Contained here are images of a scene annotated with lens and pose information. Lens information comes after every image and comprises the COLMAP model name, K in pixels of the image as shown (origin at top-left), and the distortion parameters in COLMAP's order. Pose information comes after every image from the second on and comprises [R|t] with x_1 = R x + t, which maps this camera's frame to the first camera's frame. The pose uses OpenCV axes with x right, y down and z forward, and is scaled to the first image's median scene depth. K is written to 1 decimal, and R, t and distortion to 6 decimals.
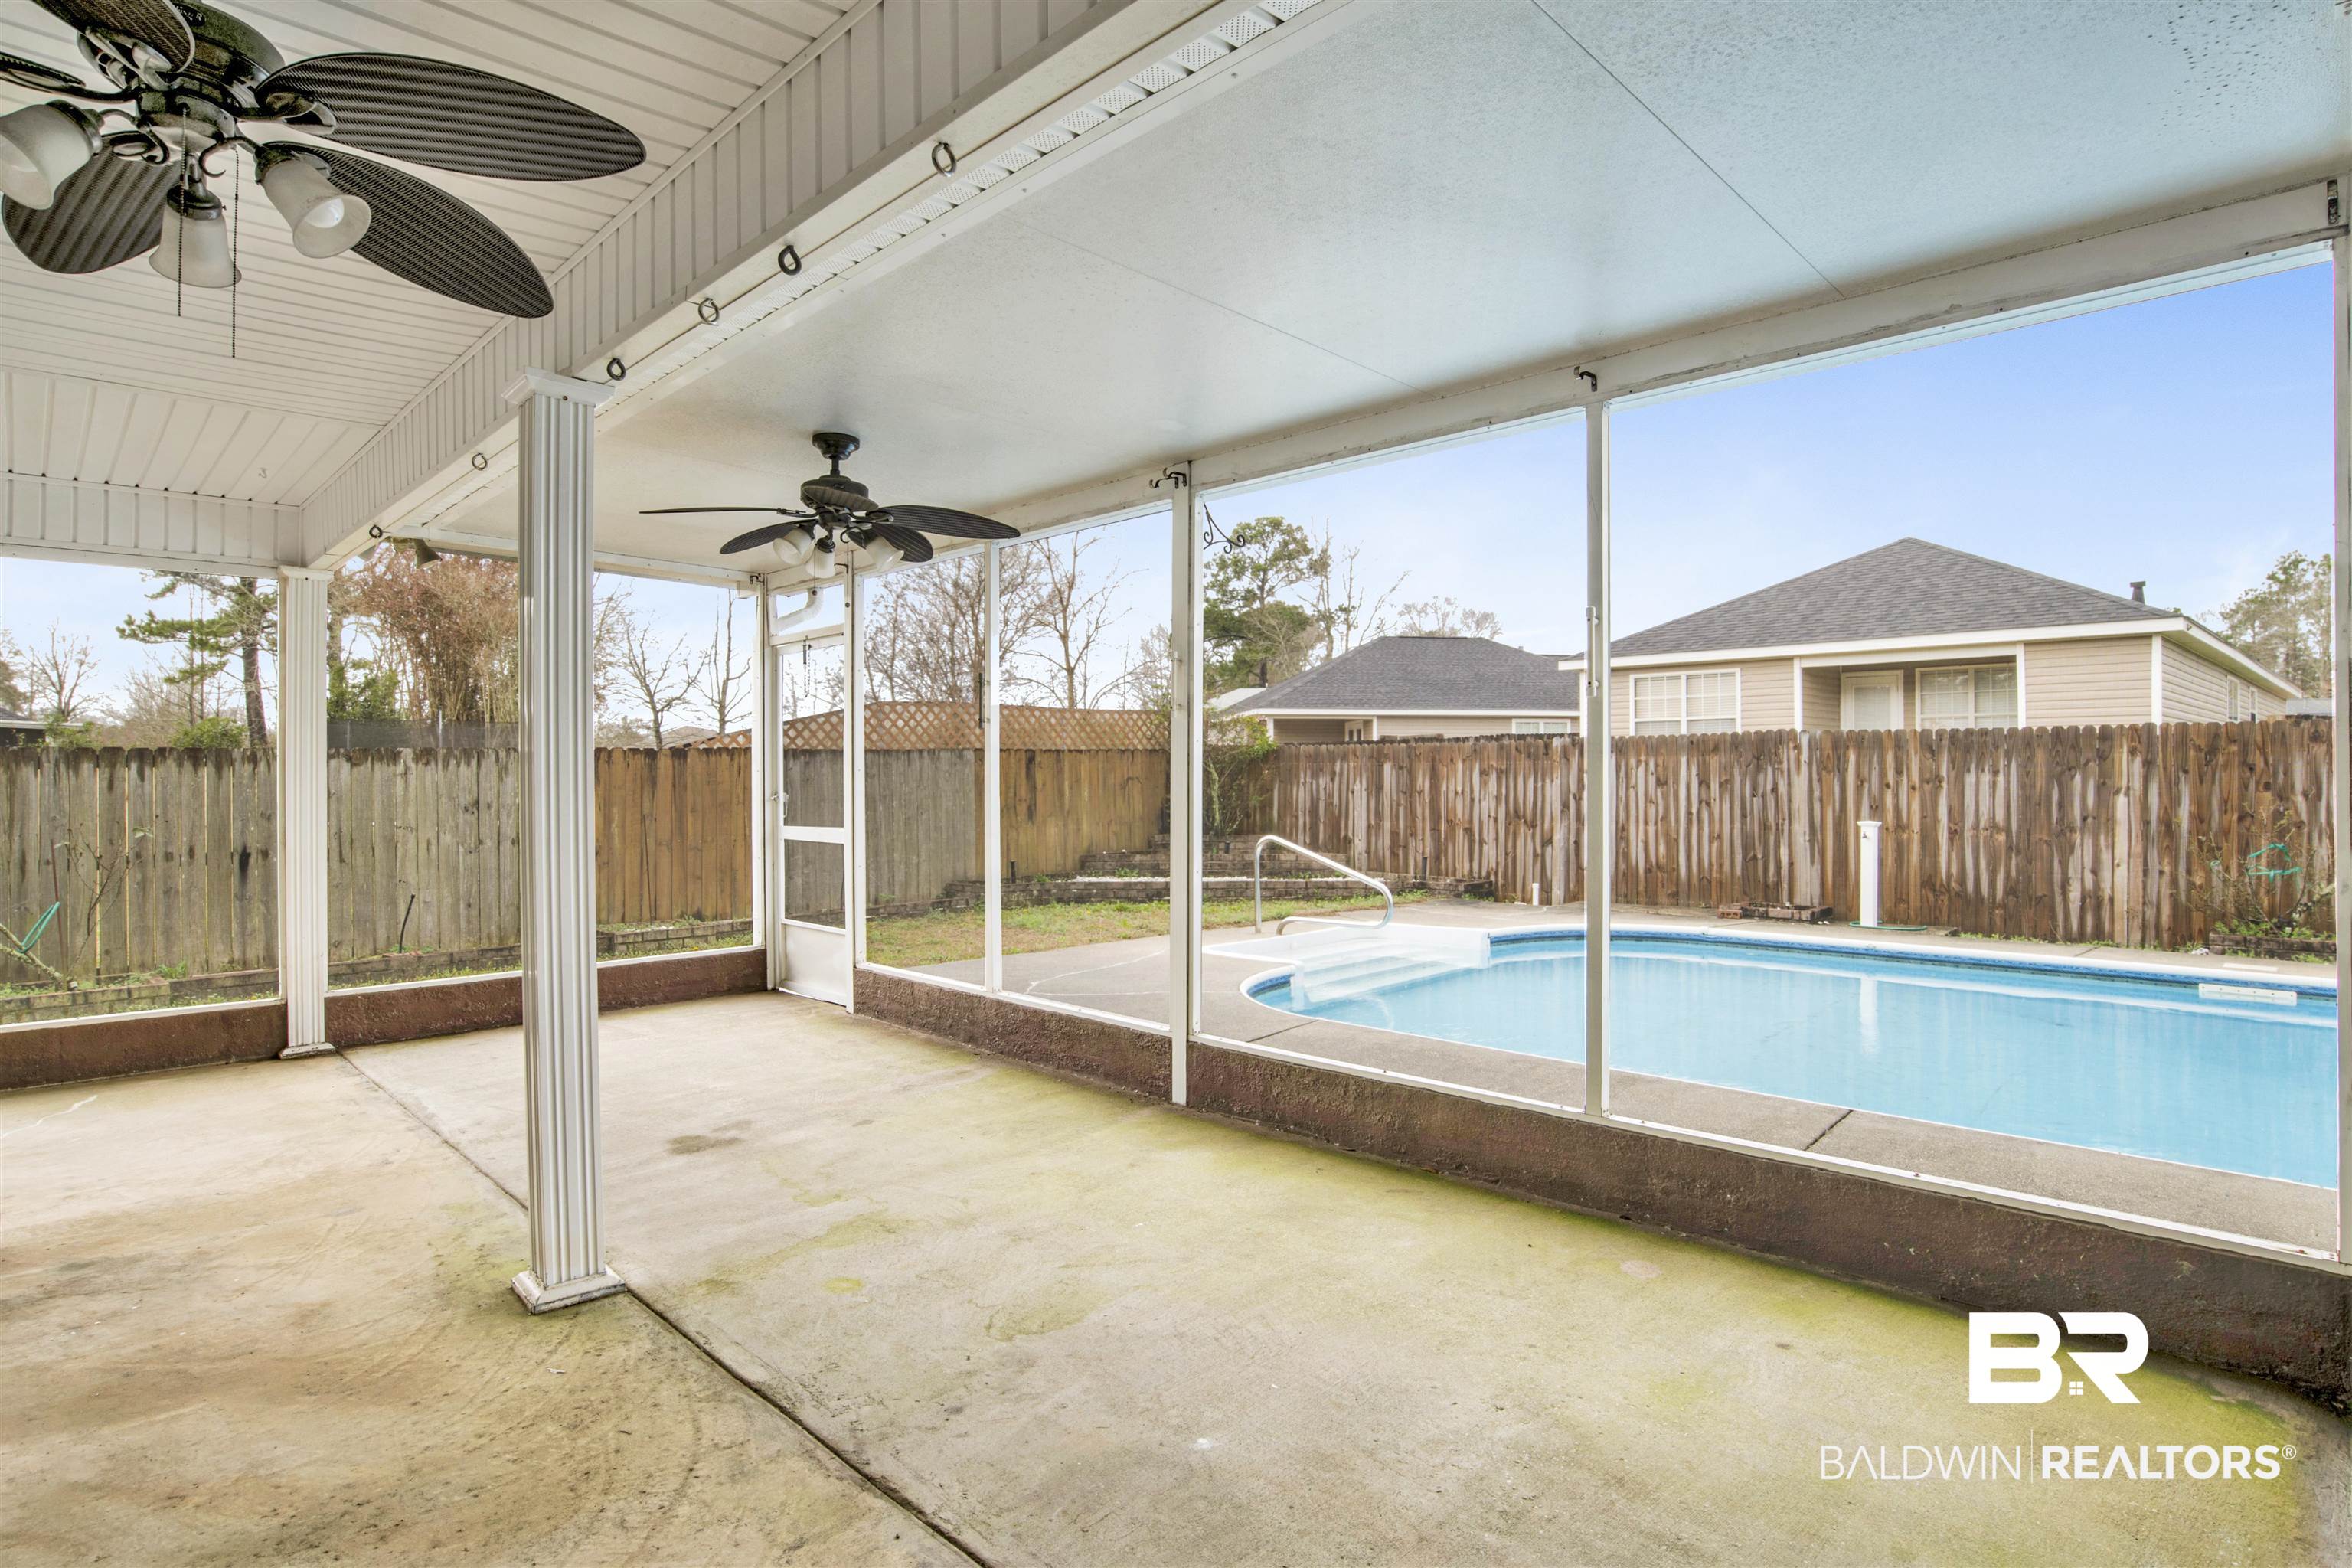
lens RADIAL K [[1227.9, 0, 1175.0], [0, 1227.9, 781.6], [0, 0, 1]] dist [0.000926, 0.000225]
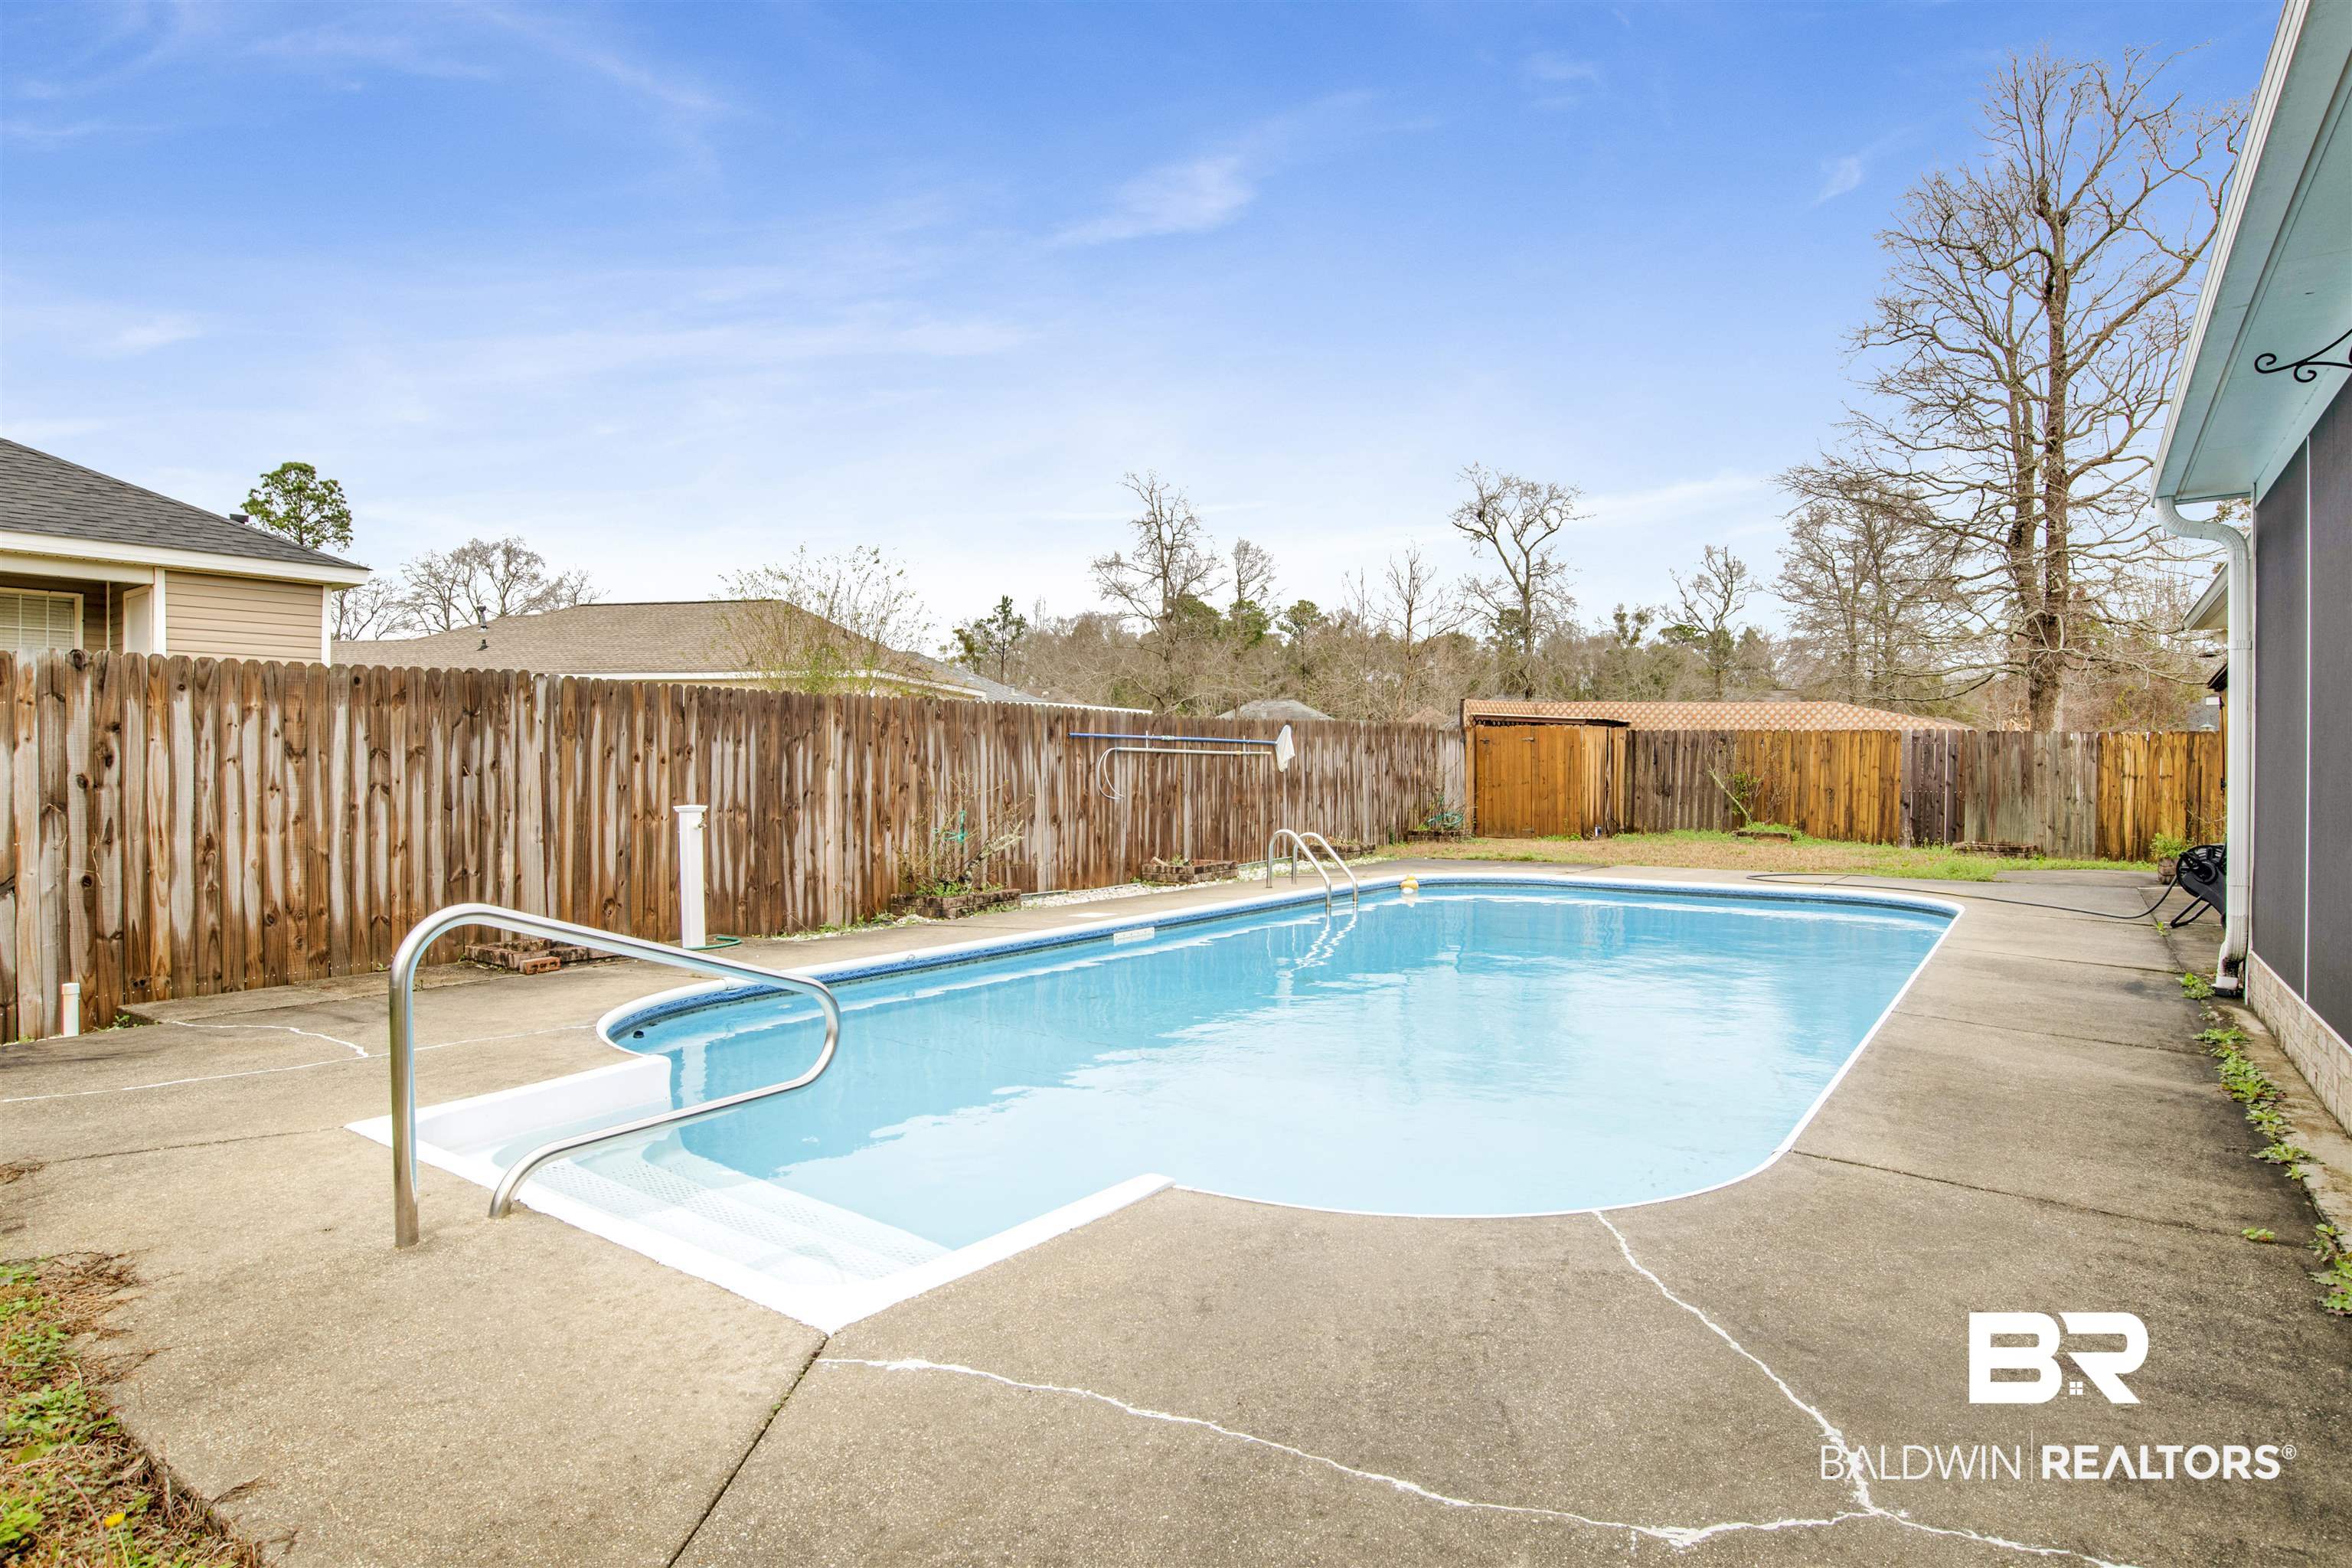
lens RADIAL K [[1309.7, 0, 1174.6], [0, 1309.7, 782.6], [0, 0, 1]] dist [-0.007295, -0.001130]
pose [[-0.133355, -0.011502, 0.991002, -0.237953], [0.003797, 0.999919, 0.012117, 0.009830], [-0.991061, 0.005379, -0.133301, 0.772014]]
